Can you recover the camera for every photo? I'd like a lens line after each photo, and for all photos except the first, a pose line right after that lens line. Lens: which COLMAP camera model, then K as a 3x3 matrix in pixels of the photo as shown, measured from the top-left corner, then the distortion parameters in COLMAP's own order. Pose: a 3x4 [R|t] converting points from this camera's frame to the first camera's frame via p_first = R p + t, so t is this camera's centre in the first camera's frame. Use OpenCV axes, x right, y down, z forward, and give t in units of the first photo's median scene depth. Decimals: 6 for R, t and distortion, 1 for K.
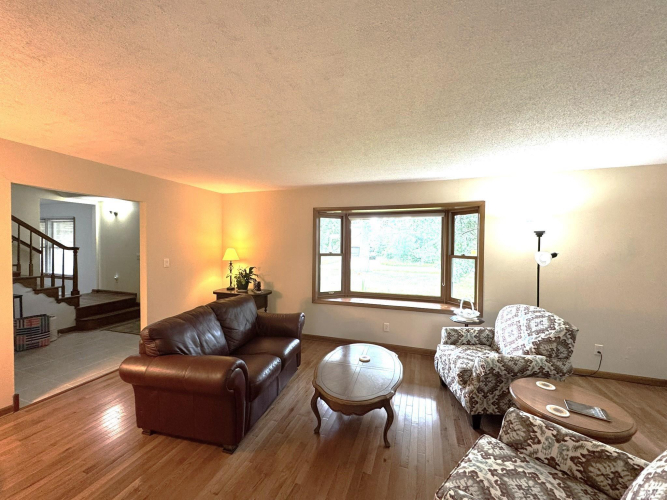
lens RADIAL K [[265.1, 0, 333.1], [0, 265.1, 249.4], [0, 0, 1]] dist [-0.002571, 0.000360]
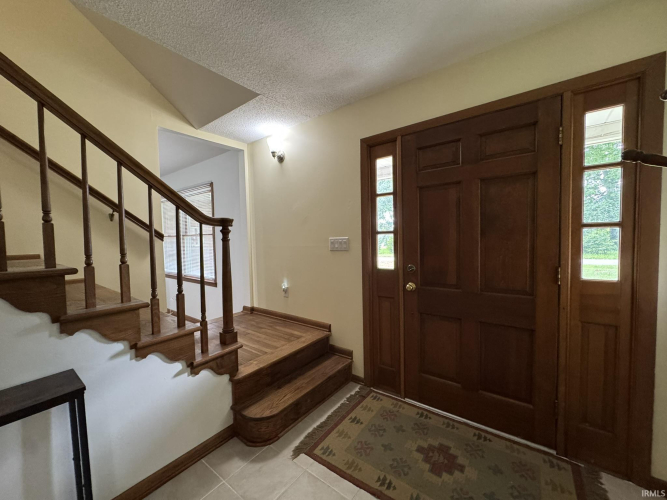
lens RADIAL K [[265.1, 0, 333.1], [0, 265.1, 249.4], [0, 0, 1]] dist [-0.002571, 0.000360]
pose [[0.945455, -0.020774, -0.325089, -0.729689], [0.028457, 0.999416, 0.018896, 0.034551], [0.324507, -0.027116, 0.945495, 0.714711]]
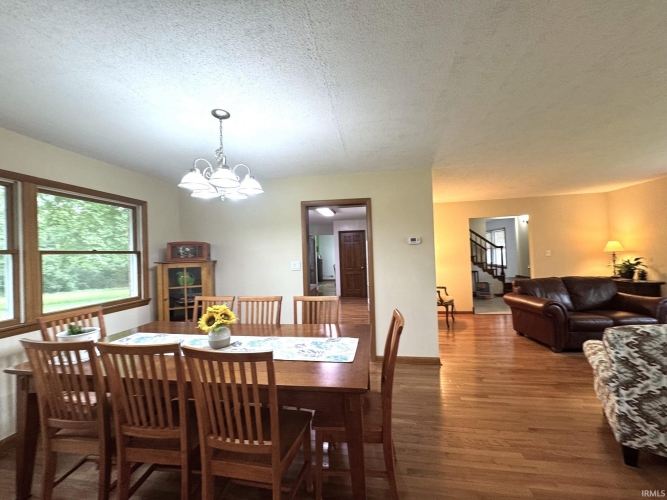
lens RADIAL K [[265.1, 0, 333.1], [0, 265.1, 249.4], [0, 0, 1]] dist [-0.002571, 0.000360]
pose [[0.170813, -0.031988, -0.984784, 0.499120], [0.020403, 0.999373, -0.028923, 0.039652], [0.985092, -0.015152, 0.171359, -0.338531]]
